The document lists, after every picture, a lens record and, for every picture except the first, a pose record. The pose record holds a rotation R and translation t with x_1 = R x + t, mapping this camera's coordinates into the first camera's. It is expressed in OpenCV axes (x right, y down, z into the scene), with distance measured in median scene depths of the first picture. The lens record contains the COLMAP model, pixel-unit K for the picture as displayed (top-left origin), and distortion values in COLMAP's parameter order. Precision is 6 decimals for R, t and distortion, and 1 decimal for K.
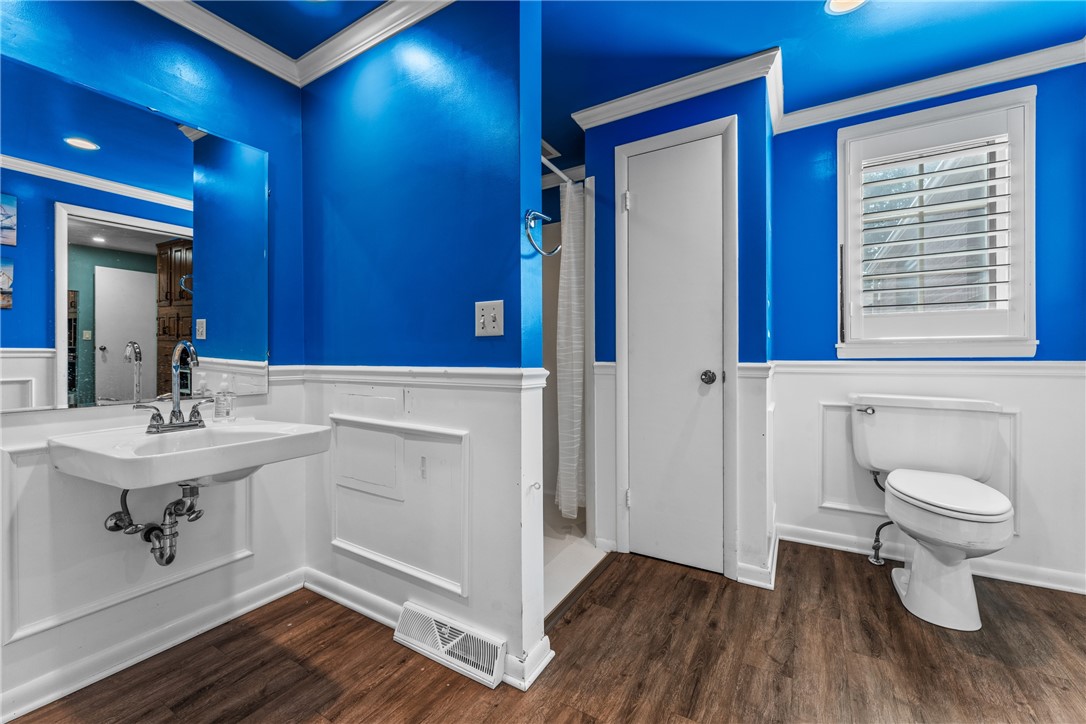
lens RADIAL K [[435.2, 0, 549.5], [0, 435.2, 355.8], [0, 0, 1]] dist [0.000883, -0.000201]
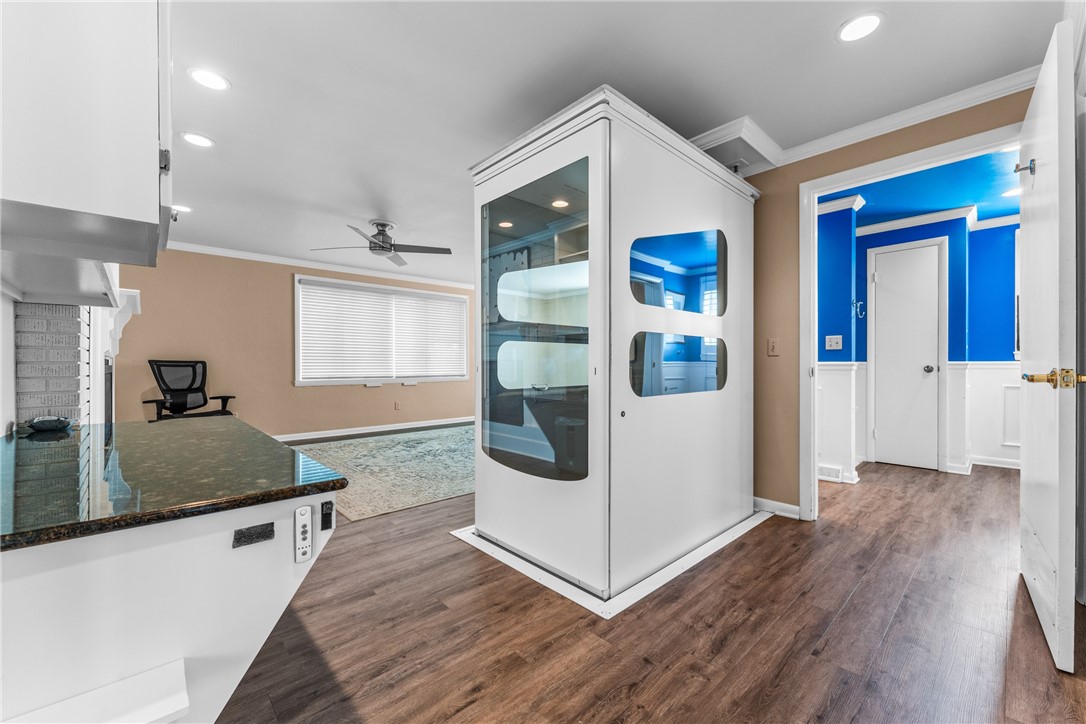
lens RADIAL K [[435.2, 0, 542.7], [0, 435.2, 362.9], [0, 0, 1]] dist [0.000883, -0.000201]
pose [[0.957837, 0.002670, -0.287300, -0.734093], [-0.002644, 0.999996, 0.000477, 0.025735], [0.287300, 0.000303, 0.957841, -1.371777]]
